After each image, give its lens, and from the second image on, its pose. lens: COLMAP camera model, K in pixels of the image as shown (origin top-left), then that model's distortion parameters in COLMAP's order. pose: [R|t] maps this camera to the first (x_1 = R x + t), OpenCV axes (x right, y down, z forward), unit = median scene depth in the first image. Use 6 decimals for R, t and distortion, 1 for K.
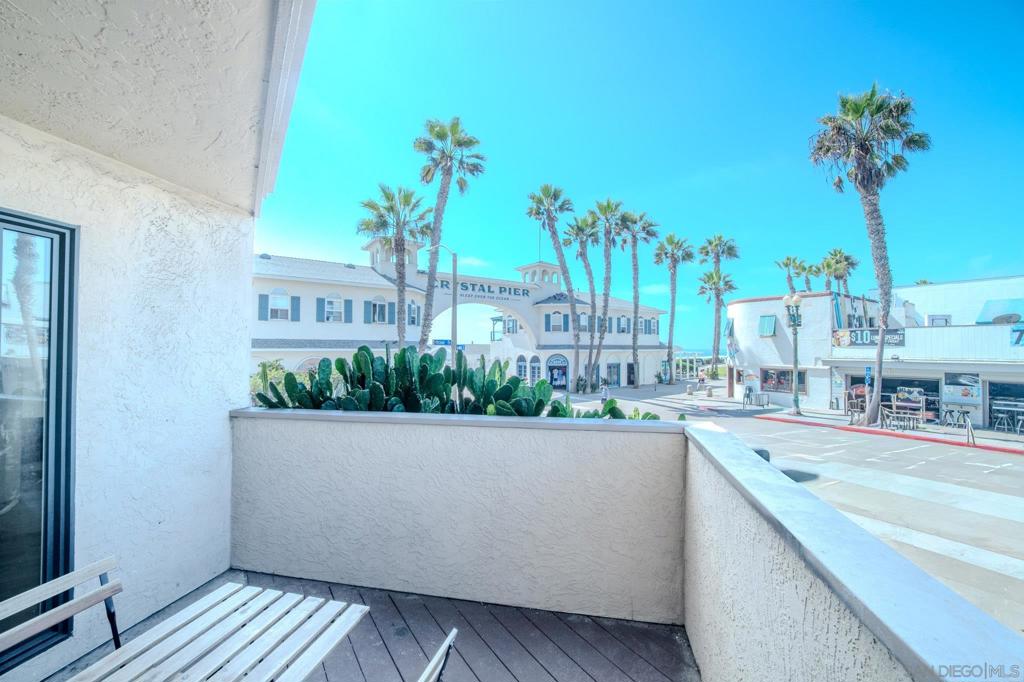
lens RADIAL K [[413.2, 0, 512.0], [0, 413.2, 341.0], [0, 0, 1]] dist [-0.021308, 0.005483]
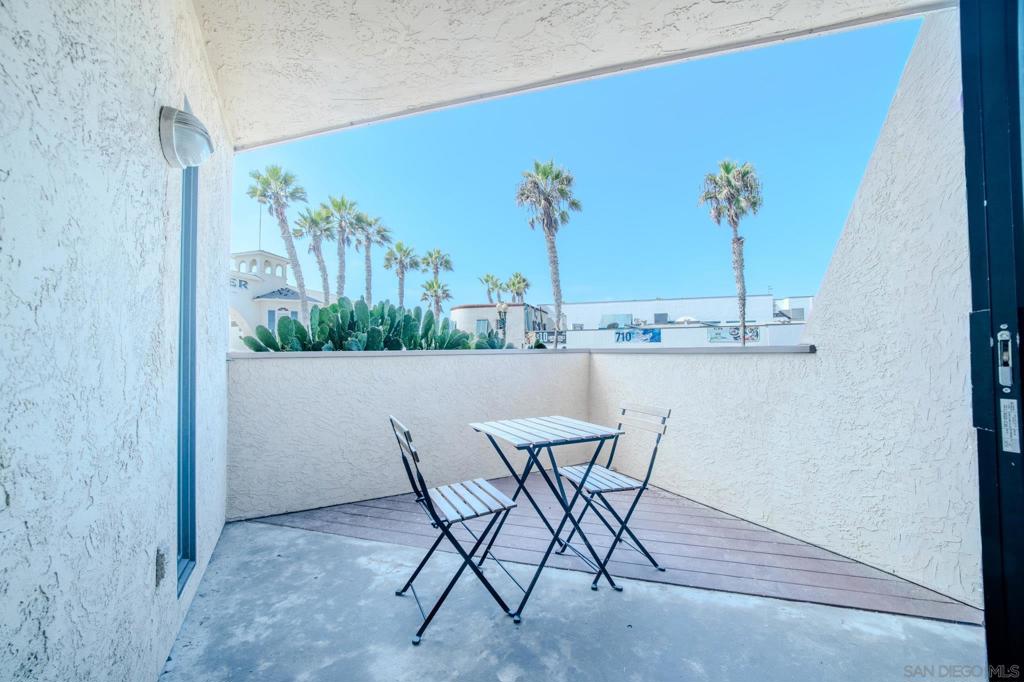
lens RADIAL K [[413.2, 0, 512.0], [0, 413.2, 341.0], [0, 0, 1]] dist [-0.021308, 0.005483]
pose [[0.776737, 0.005623, 0.629800, -0.074361], [0.003056, 0.999915, -0.012696, 0.015295], [-0.629817, 0.011786, 0.776654, -0.013119]]
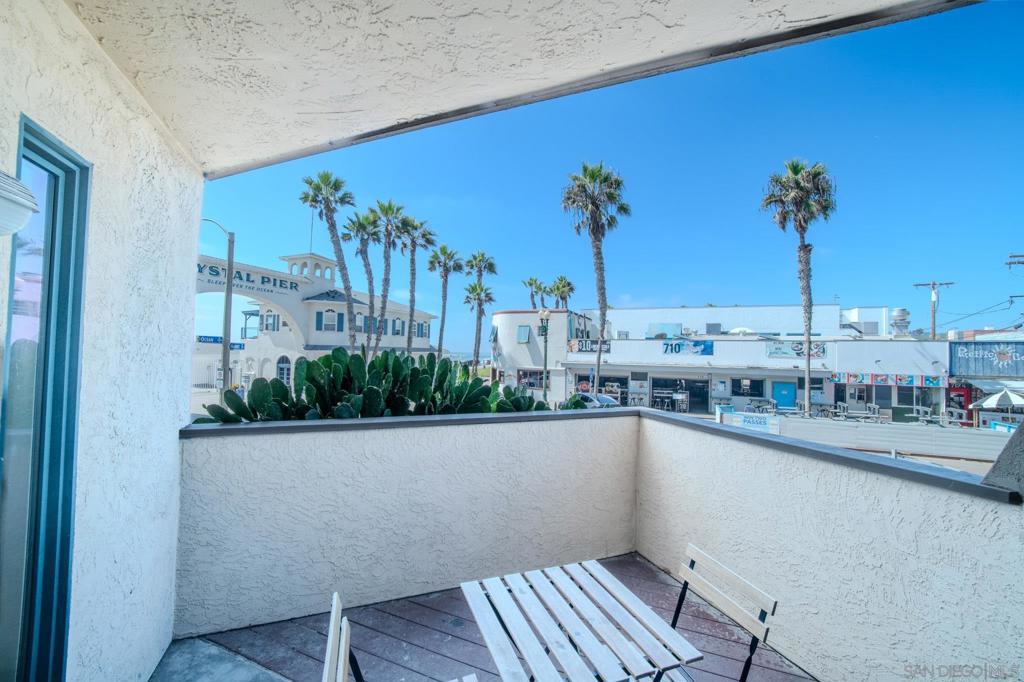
lens RADIAL K [[413.2, 0, 512.0], [0, 413.2, 341.0], [0, 0, 1]] dist [-0.021308, 0.005483]
pose [[0.837217, 0.030934, 0.545995, -0.057087], [-0.028188, 0.999513, -0.013405, 0.000011], [-0.546144, -0.004168, 0.837681, 0.003654]]
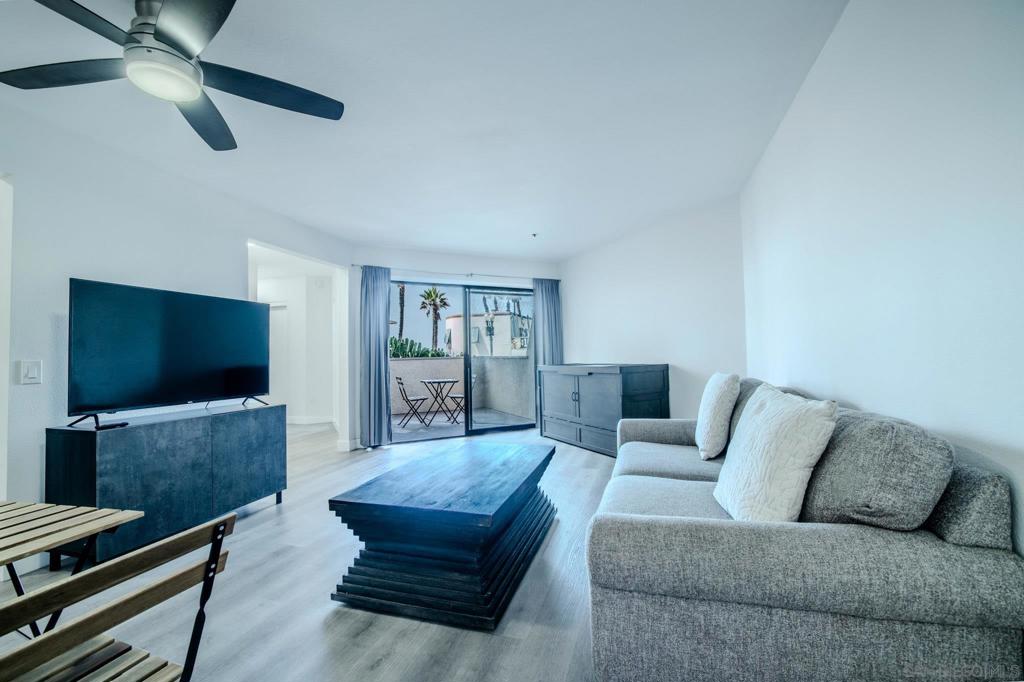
lens RADIAL K [[429.8, 0, 512.0], [0, 429.8, 341.0], [0, 0, 1]] dist [-0.002341, -0.000234]
pose [[0.785065, 0.001994, 0.619410, -0.149159], [0.012796, 0.999729, -0.019436, 0.011455], [-0.619281, 0.023184, 0.784827, -0.186422]]
